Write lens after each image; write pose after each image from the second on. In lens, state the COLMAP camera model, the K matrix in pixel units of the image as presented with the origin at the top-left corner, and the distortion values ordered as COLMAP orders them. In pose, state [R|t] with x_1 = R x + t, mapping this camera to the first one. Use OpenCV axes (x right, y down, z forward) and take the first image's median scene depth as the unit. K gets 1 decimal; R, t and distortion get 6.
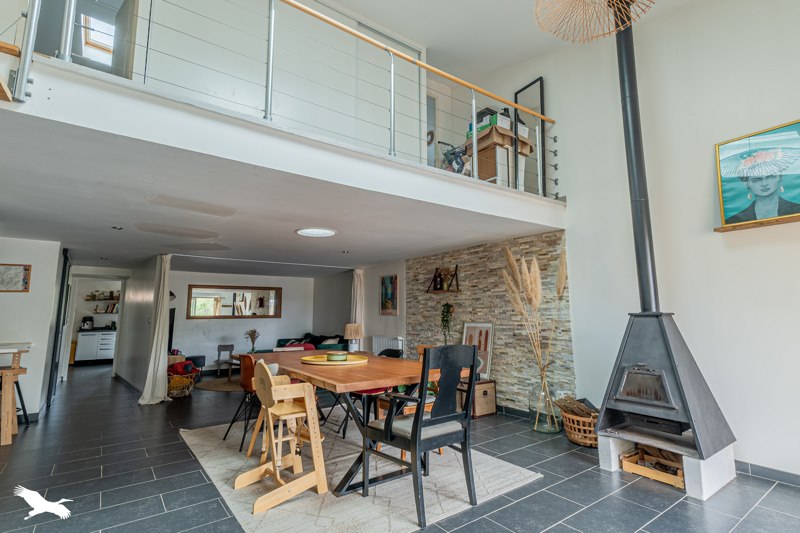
lens RADIAL K [[386.3, 0, 402.5], [0, 386.3, 264.0], [0, 0, 1]] dist [0.020297, 0.000581]
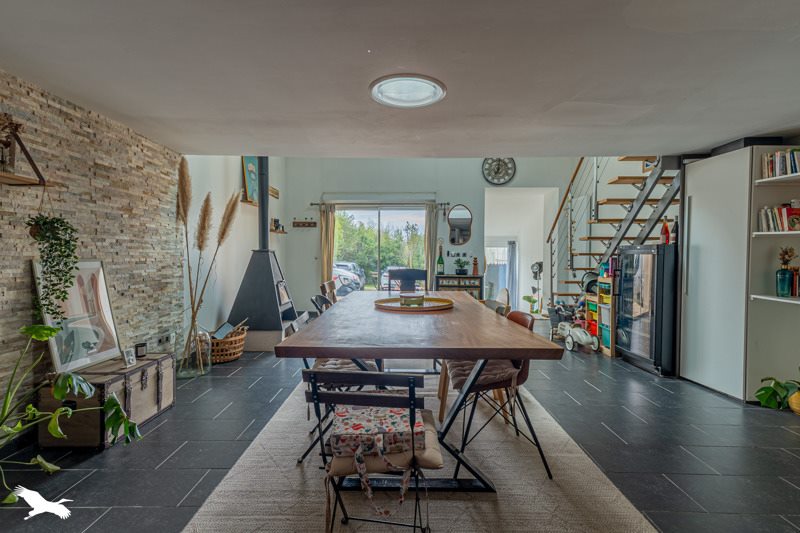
lens RADIAL K [[386.3, 0, 401.8], [0, 386.3, 265.6], [0, 0, 1]] dist [0.020297, 0.000581]
pose [[-0.801175, -0.021254, 0.598052, -0.264187], [-0.089177, 0.992451, -0.084195, 0.096392], [-0.591748, -0.120787, -0.797022, 0.683338]]
